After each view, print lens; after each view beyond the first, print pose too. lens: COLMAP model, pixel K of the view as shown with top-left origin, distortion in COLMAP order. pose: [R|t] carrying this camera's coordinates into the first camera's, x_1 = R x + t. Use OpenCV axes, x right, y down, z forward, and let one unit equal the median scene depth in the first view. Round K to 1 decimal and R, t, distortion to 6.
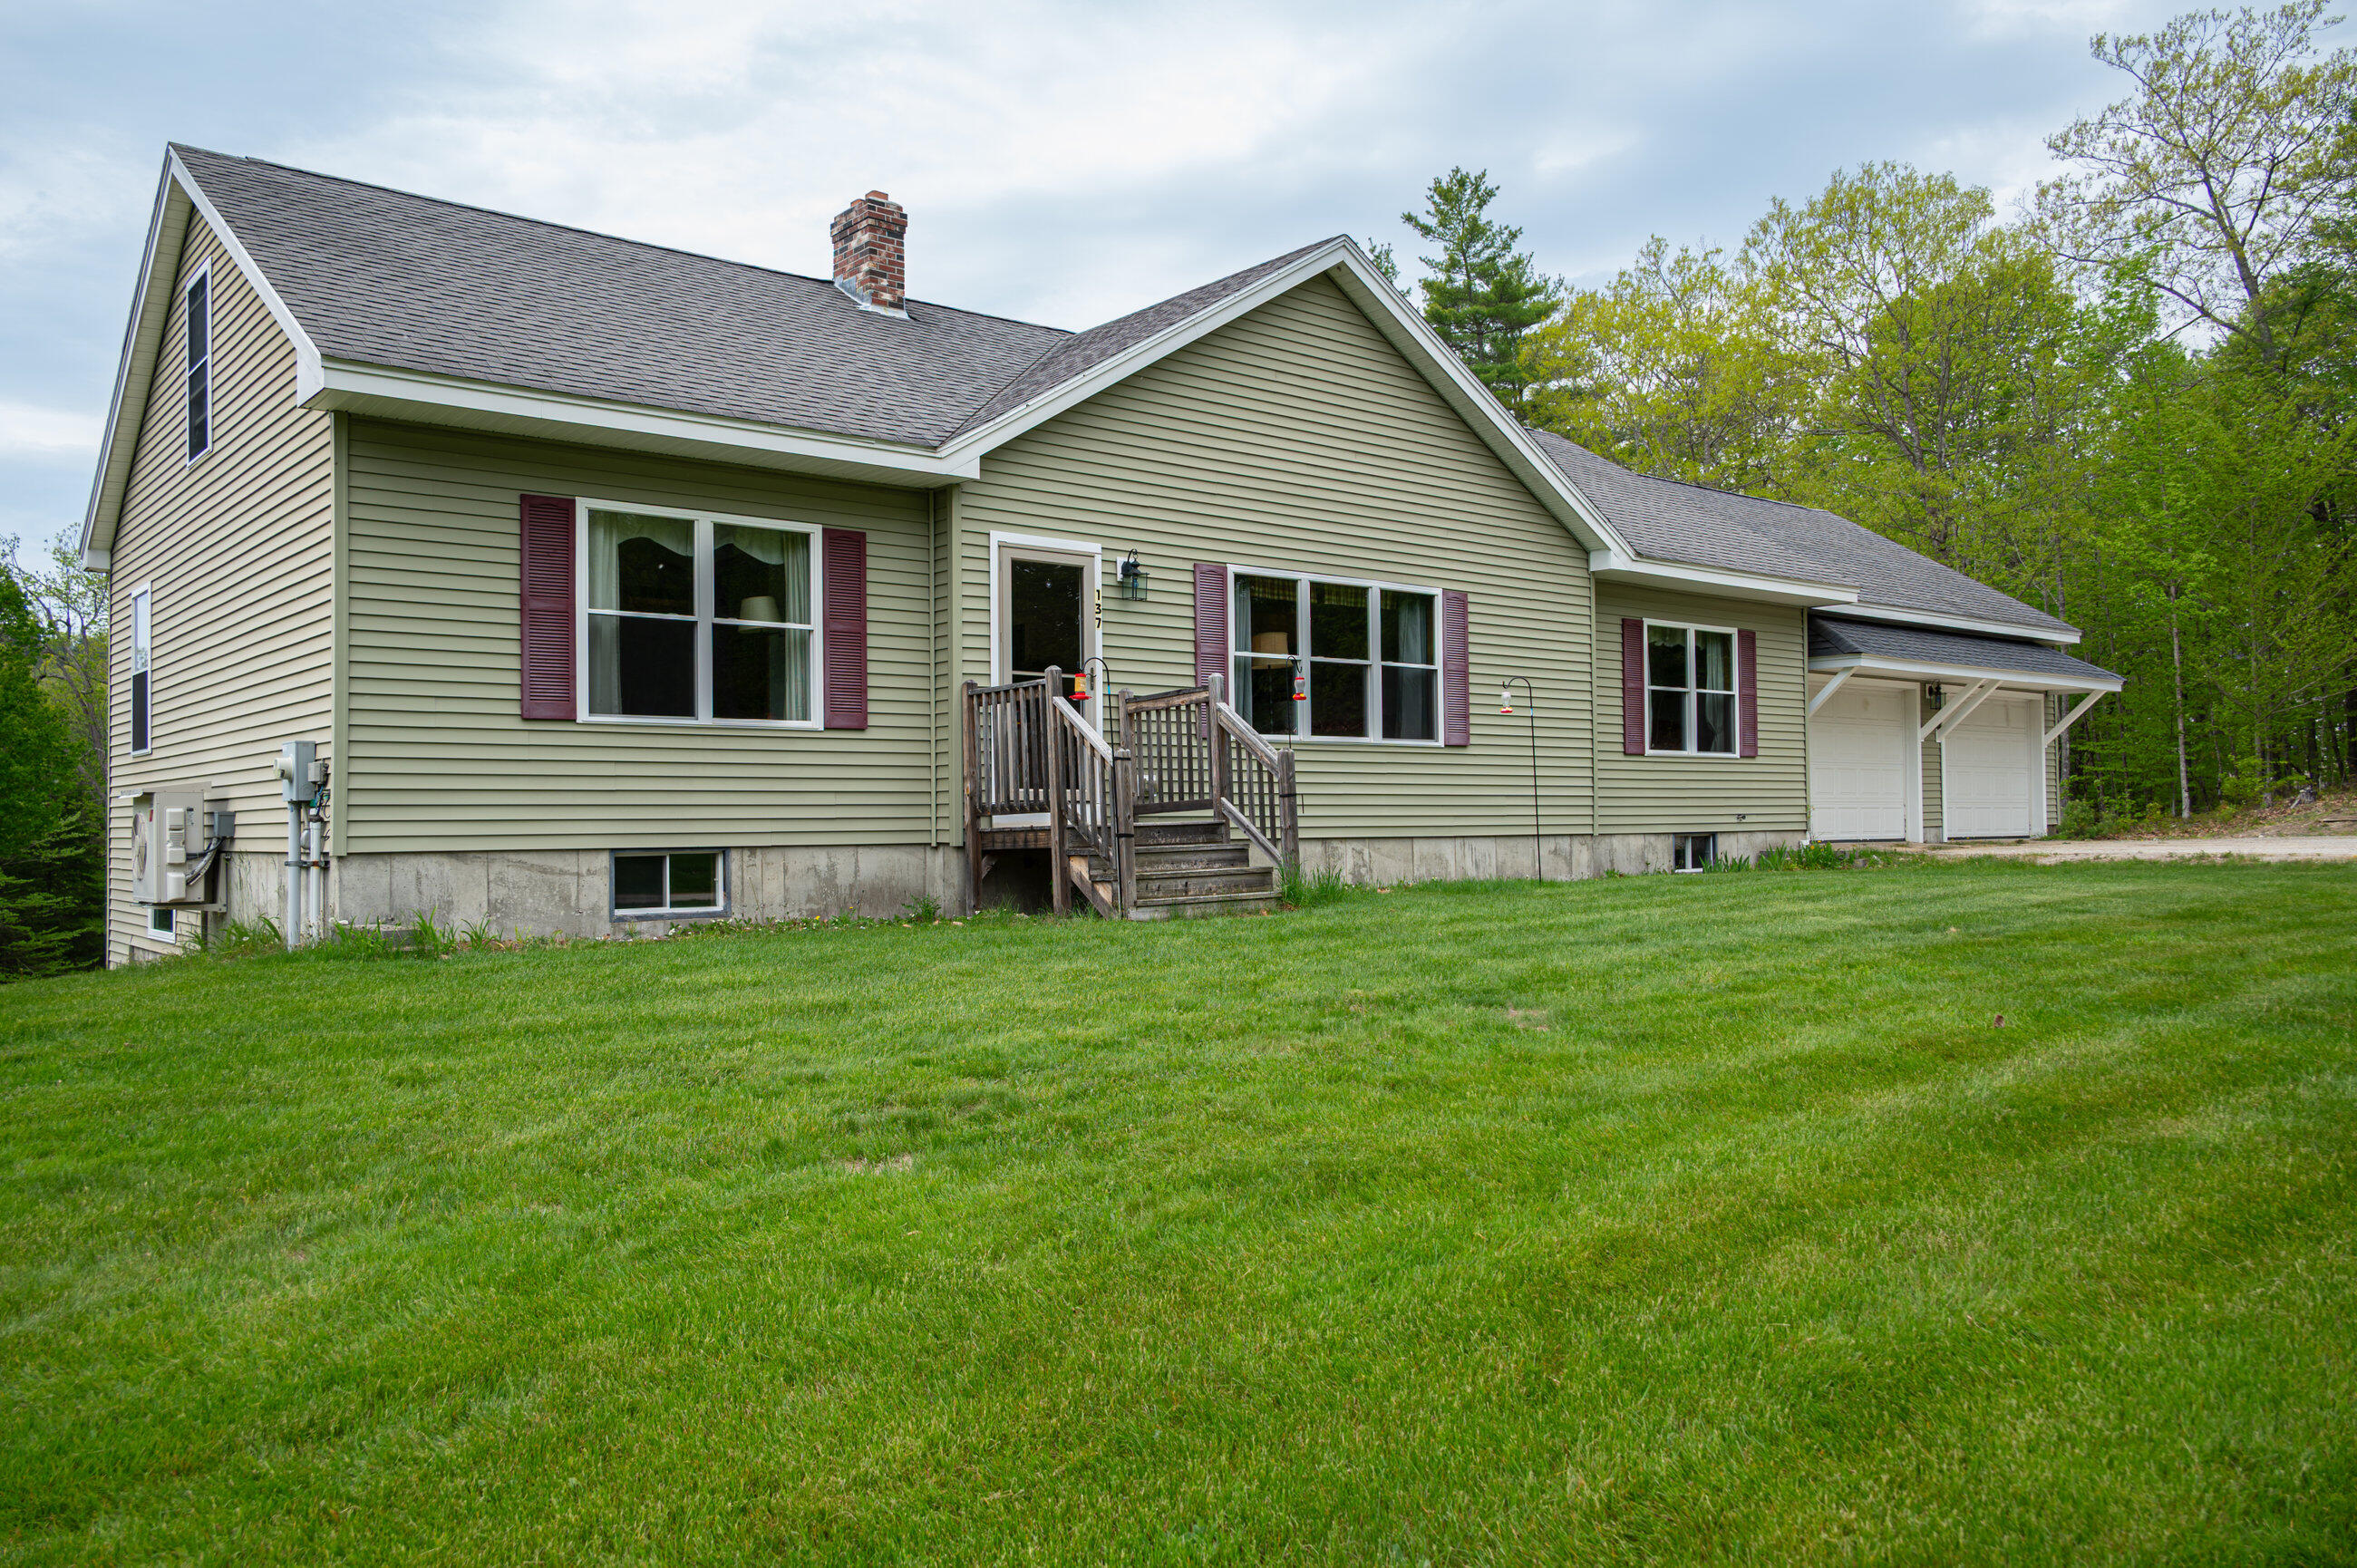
lens RADIAL K [[1757.7, 0, 1178.5], [0, 1757.7, 784.0], [0, 0, 1]] dist [0.000800, 0.000385]
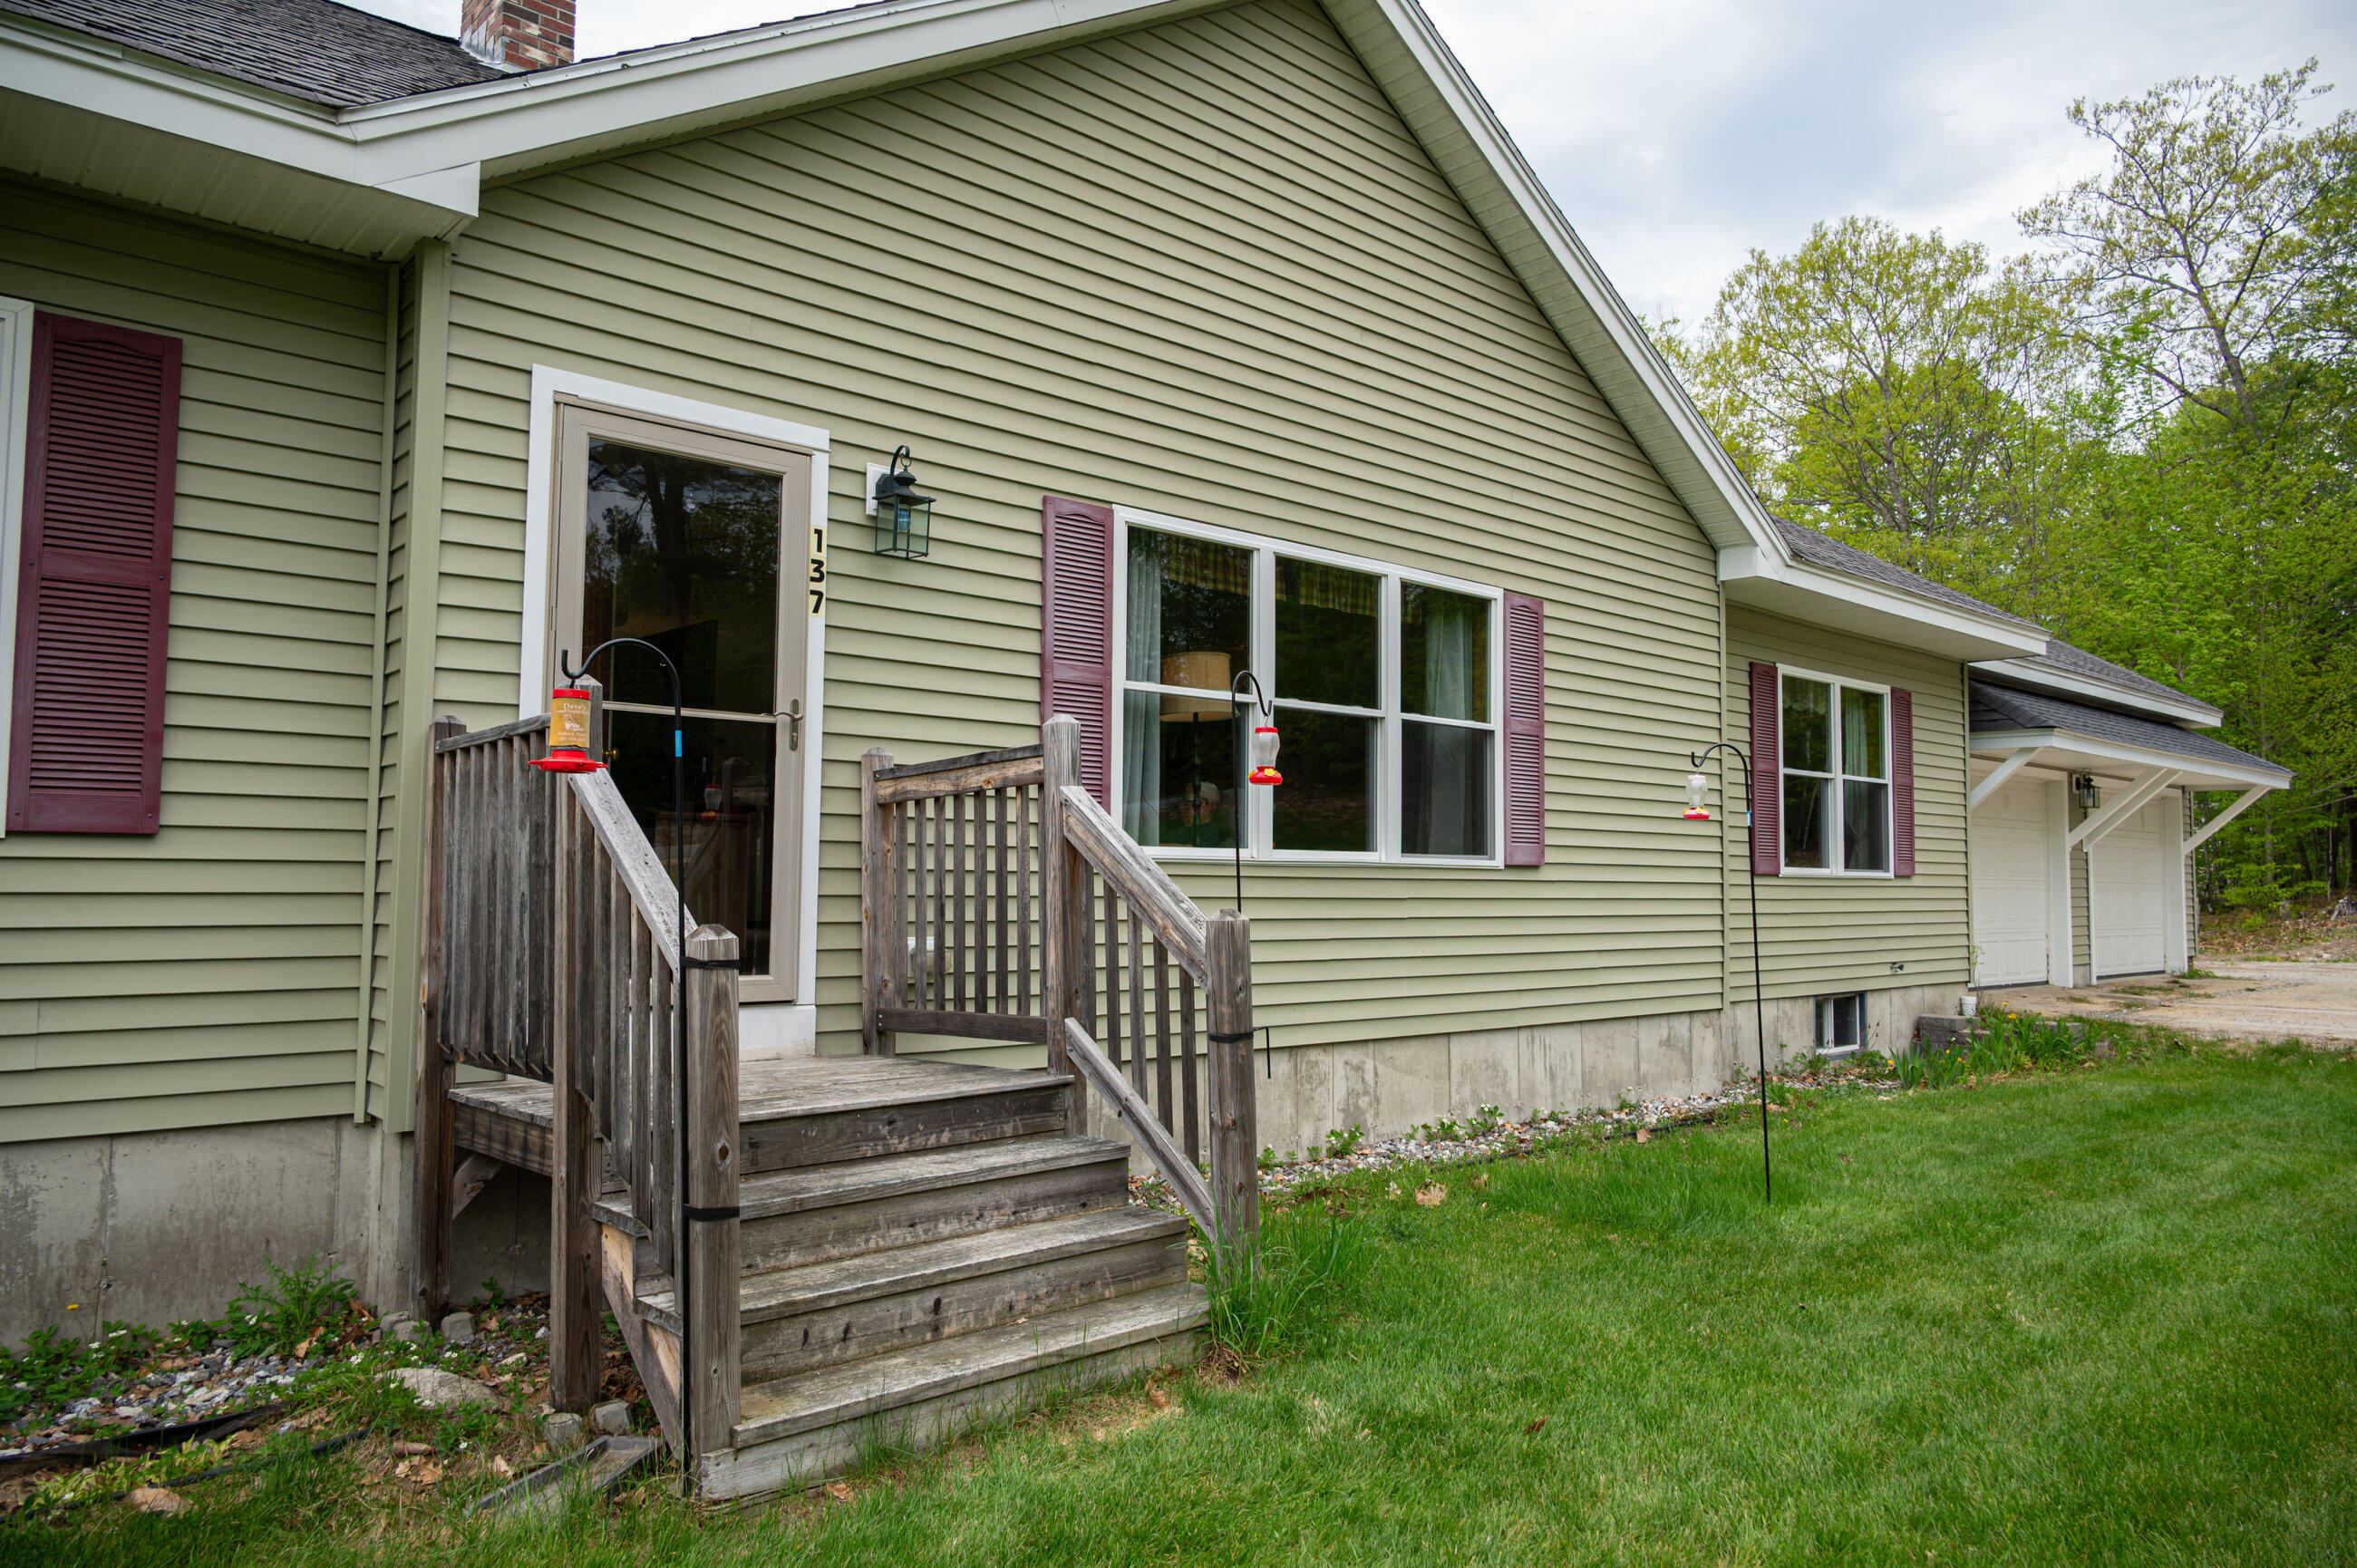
lens RADIAL K [[1557.3, 0, 1178.5], [0, 1557.3, 784.0], [0, 0, 1]] dist [-0.001733, -0.001049]
pose [[0.999140, 0.021758, 0.035303, 0.029855], [-0.020318, 0.998967, -0.040651, -0.026558], [-0.036151, 0.039899, 0.998550, 0.520911]]
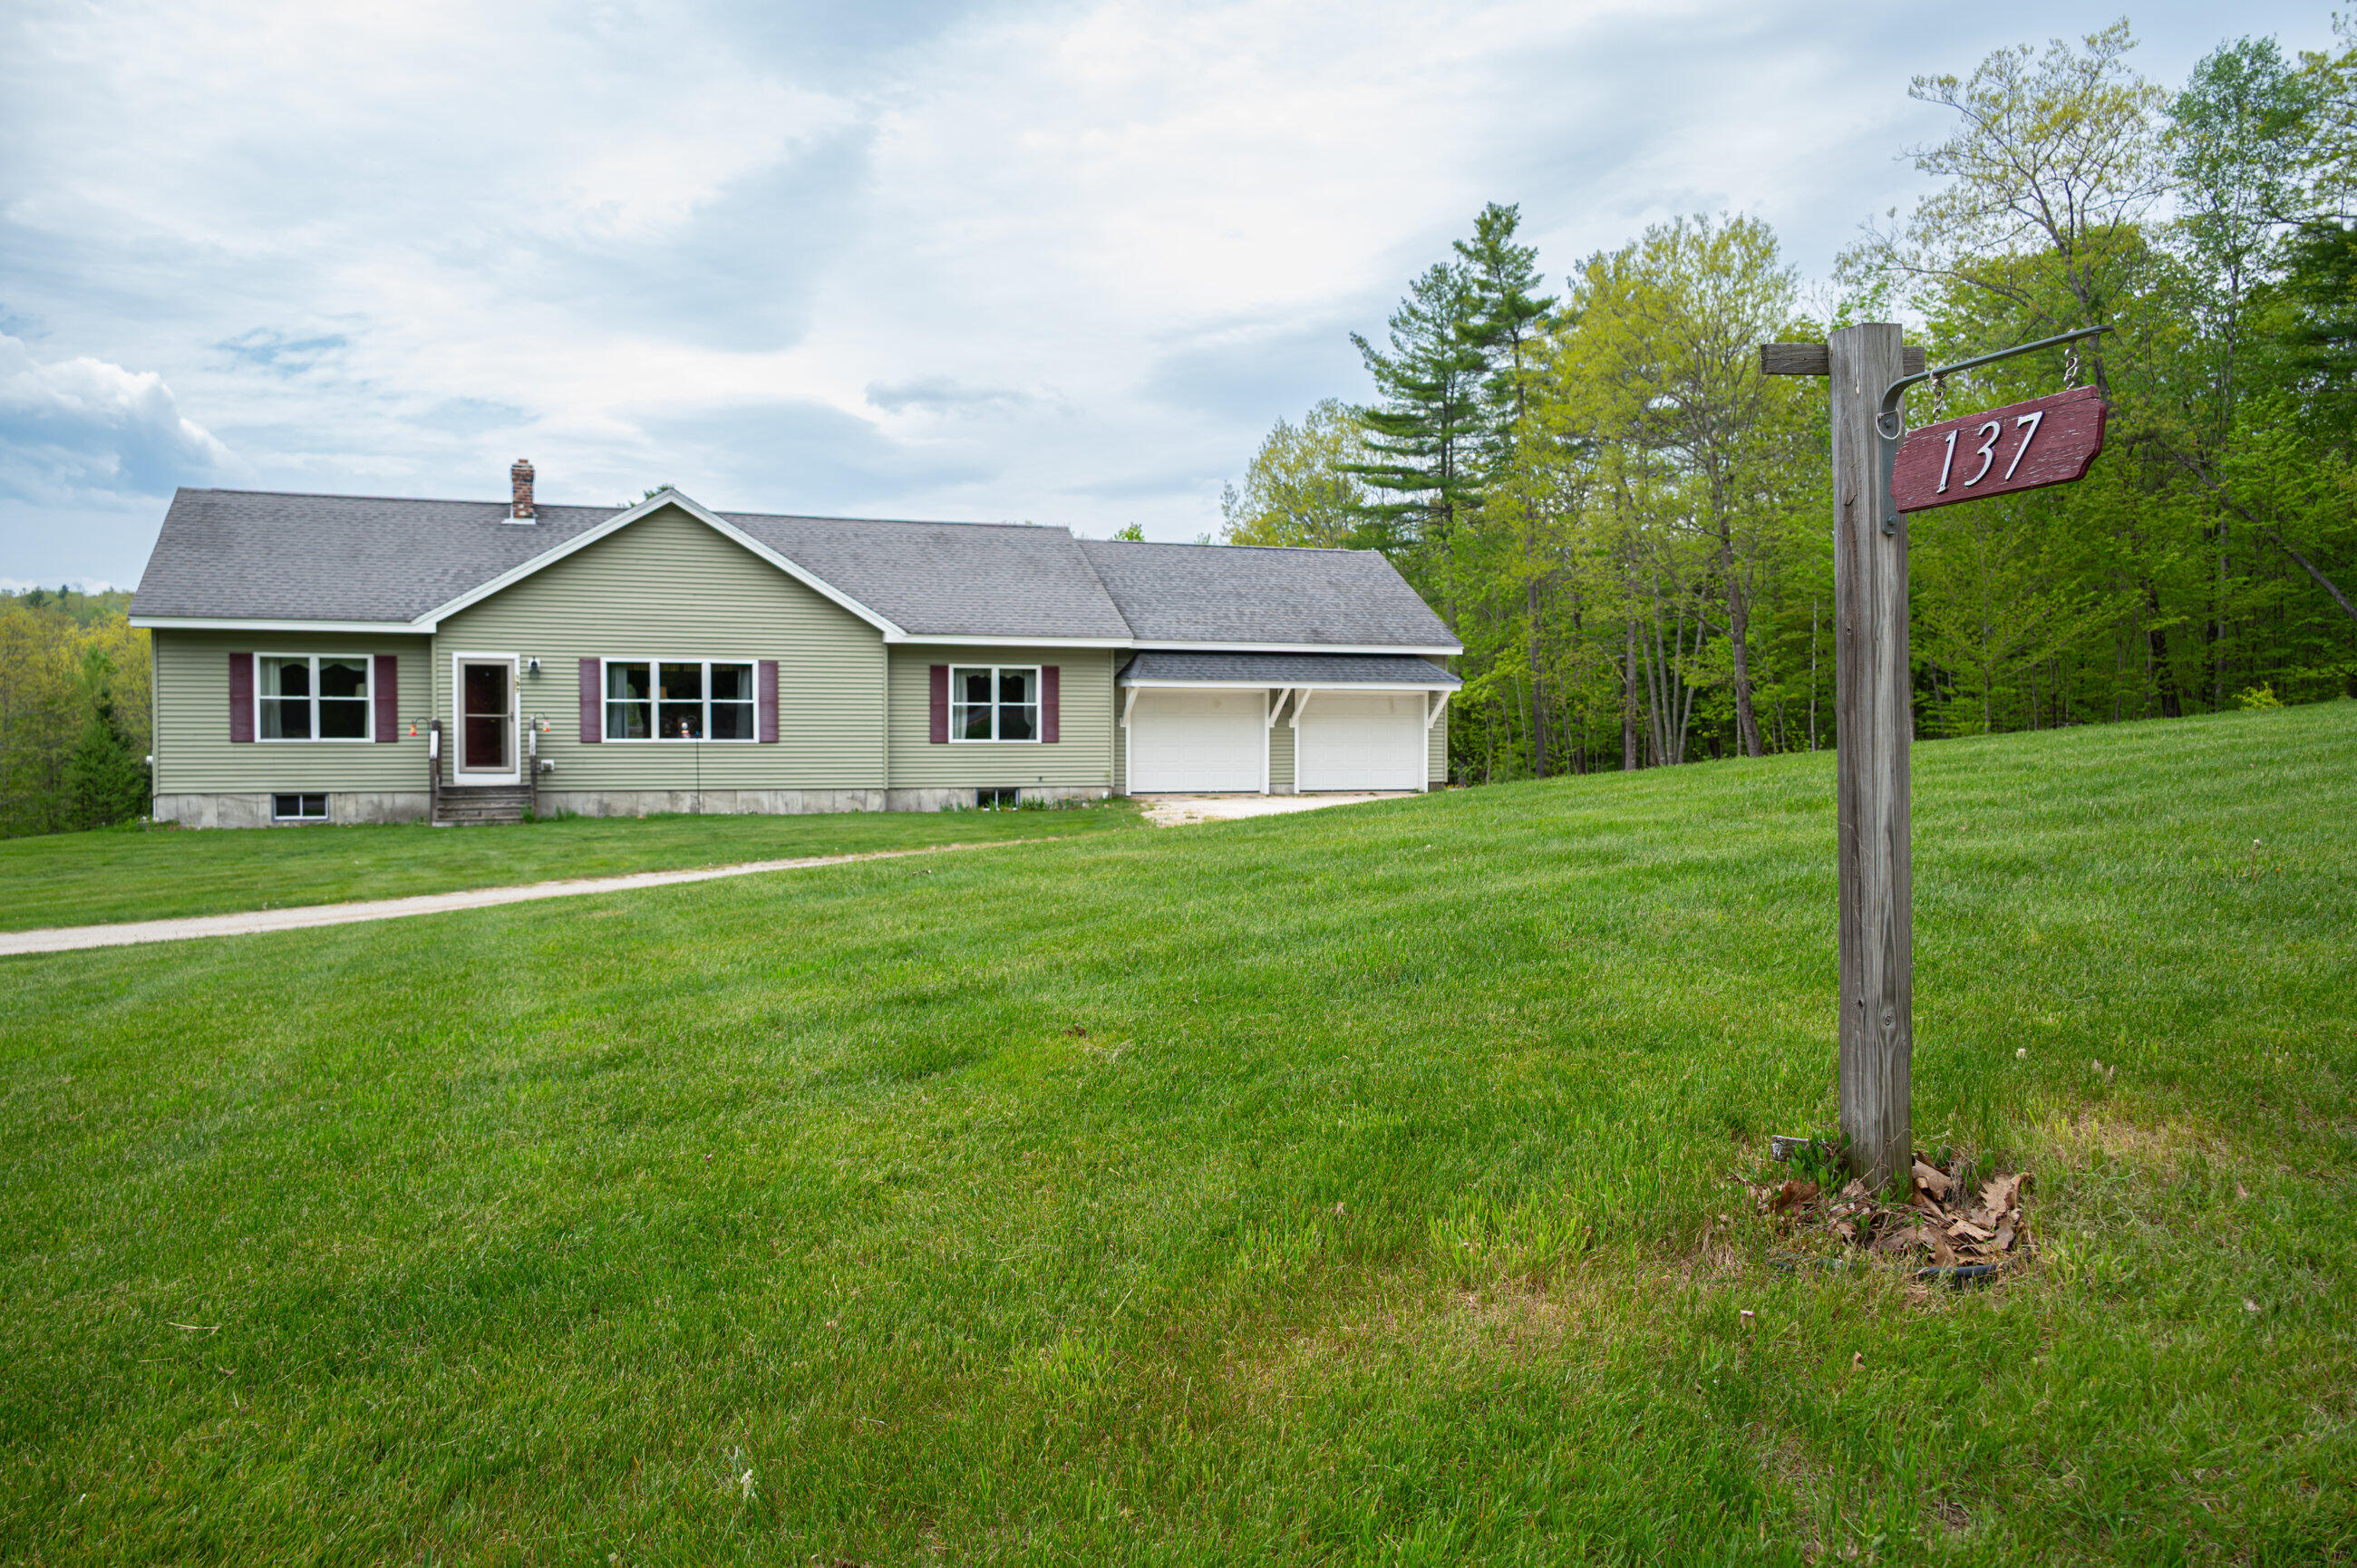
lens RADIAL K [[1757.7, 0, 1178.5], [0, 1757.7, 784.0], [0, 0, 1]] dist [0.000800, 0.000385]
pose [[0.944345, 0.018793, -0.328420, 1.253765], [-0.002588, 0.998760, 0.049709, -0.075233], [0.328947, -0.046092, 0.943223, -0.682761]]
